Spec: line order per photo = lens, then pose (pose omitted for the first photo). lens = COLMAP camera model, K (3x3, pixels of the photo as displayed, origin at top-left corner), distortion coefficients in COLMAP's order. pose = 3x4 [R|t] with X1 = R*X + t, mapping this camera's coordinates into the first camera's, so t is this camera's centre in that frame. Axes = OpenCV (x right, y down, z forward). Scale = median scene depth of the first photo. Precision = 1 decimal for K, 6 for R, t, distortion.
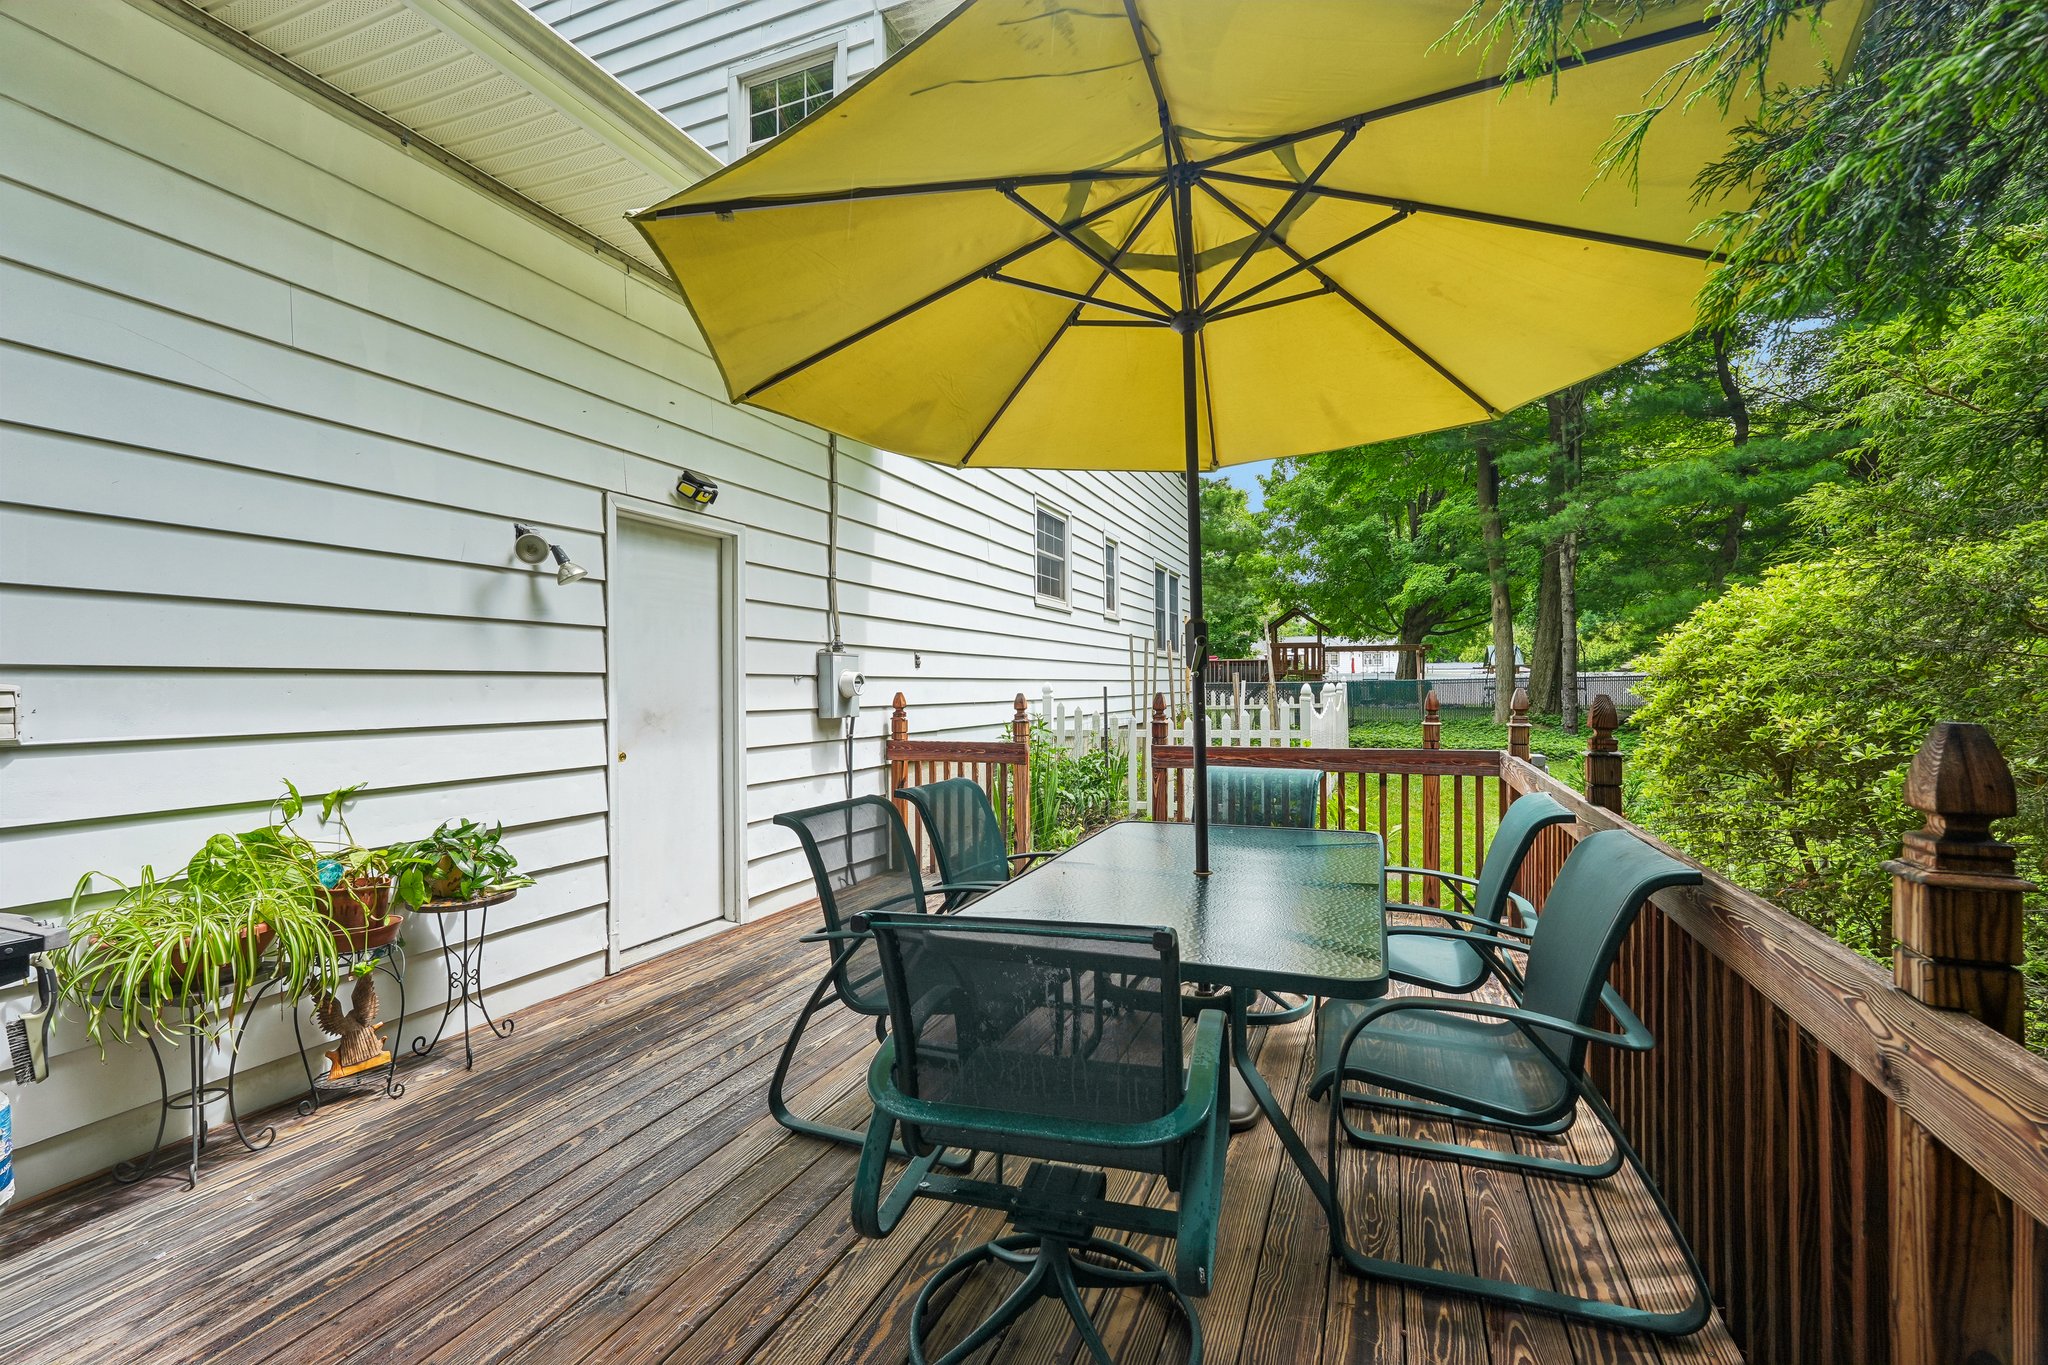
lens RADIAL K [[976.1, 0, 1014.1], [0, 976.1, 681.5], [0, 0, 1]] dist [0.074799, 0.013497]
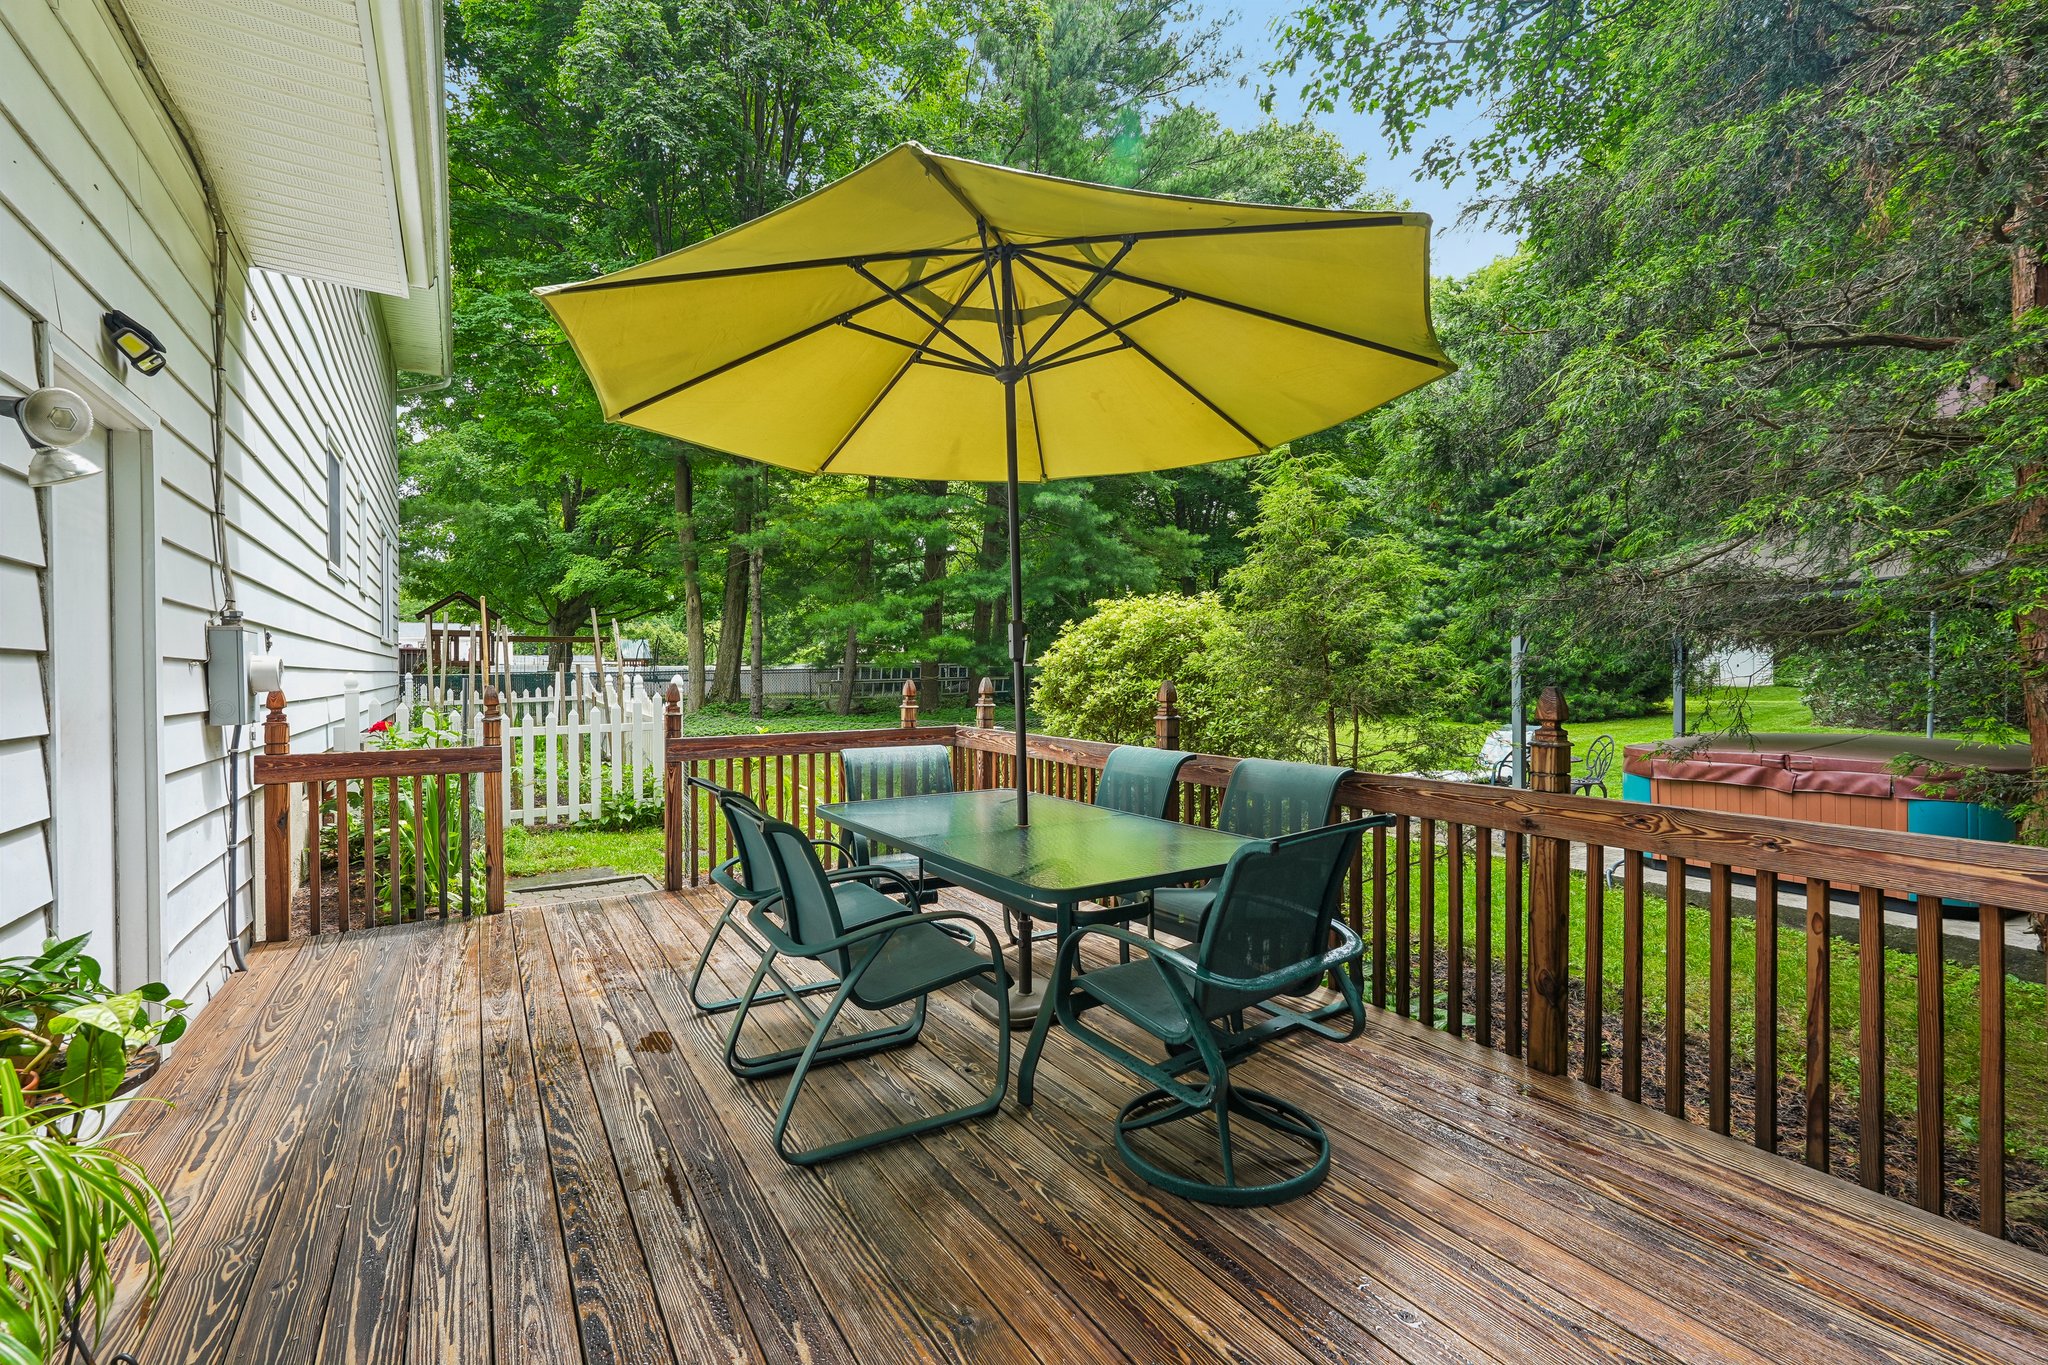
lens RADIAL K [[976.1, 0, 1014.1], [0, 976.1, 681.5], [0, 0, 1]] dist [0.074799, 0.013497]
pose [[0.635481, -0.007028, 0.772085, -0.154646], [0.001881, 0.999970, 0.007555, 0.001473], [-0.772114, -0.003349, 0.635475, 0.060998]]
